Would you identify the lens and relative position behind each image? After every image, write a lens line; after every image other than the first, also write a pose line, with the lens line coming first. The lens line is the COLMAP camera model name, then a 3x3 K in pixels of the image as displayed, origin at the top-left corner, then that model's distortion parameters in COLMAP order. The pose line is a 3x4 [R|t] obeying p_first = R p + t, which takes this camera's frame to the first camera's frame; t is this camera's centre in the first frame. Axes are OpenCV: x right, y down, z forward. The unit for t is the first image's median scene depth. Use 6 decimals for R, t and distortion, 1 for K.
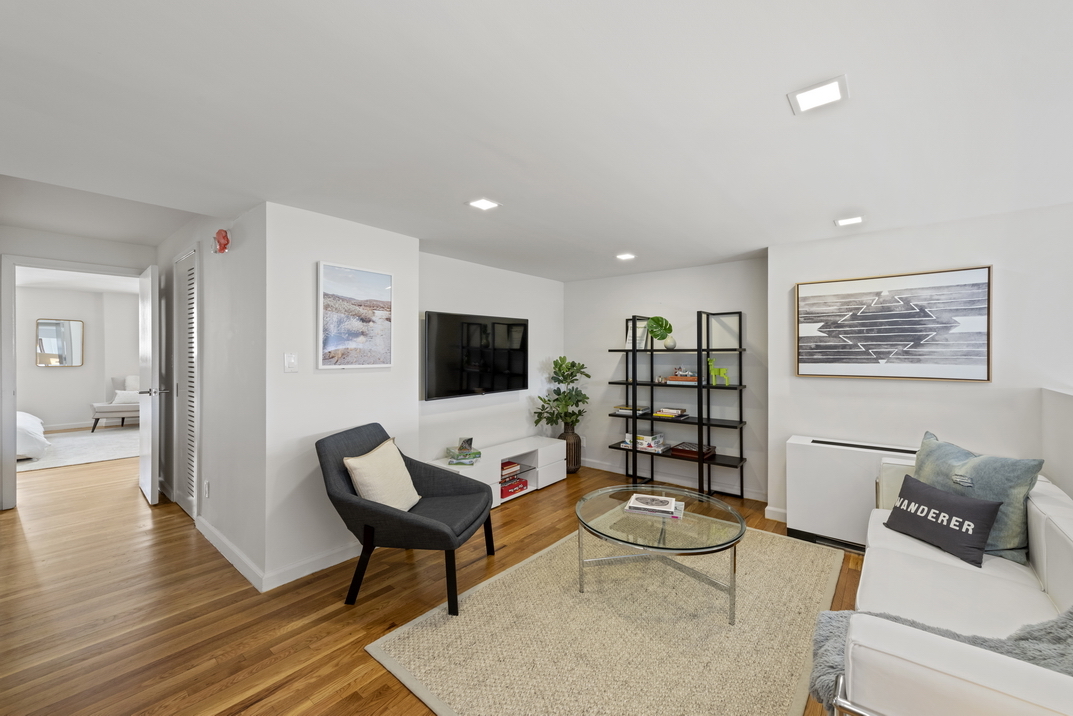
lens RADIAL K [[423.3, 0, 542.3], [0, 423.3, 355.9], [0, 0, 1]] dist [0.002766, -0.001797]
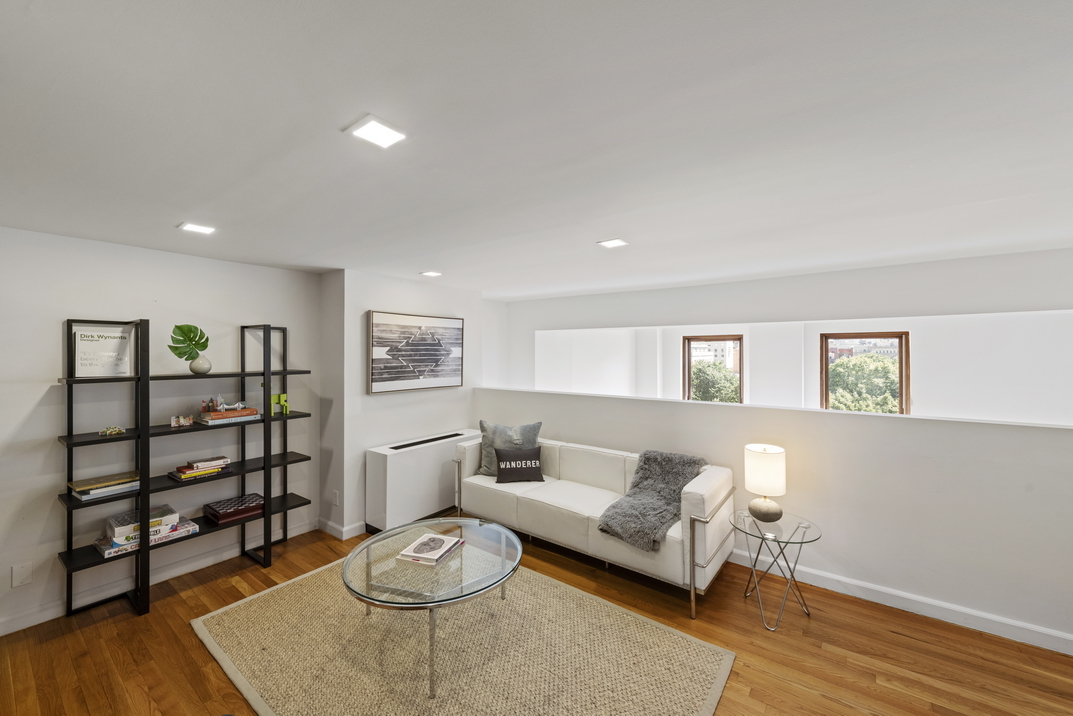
lens RADIAL K [[423.3, 0, 540.3], [0, 423.3, 350.2], [0, 0, 1]] dist [0.002766, -0.001797]
pose [[-0.063799, 0.005517, 0.997948, -0.569758], [0.008576, 0.999951, -0.004979, -0.062922], [-0.997926, 0.008240, -0.063843, 0.684341]]
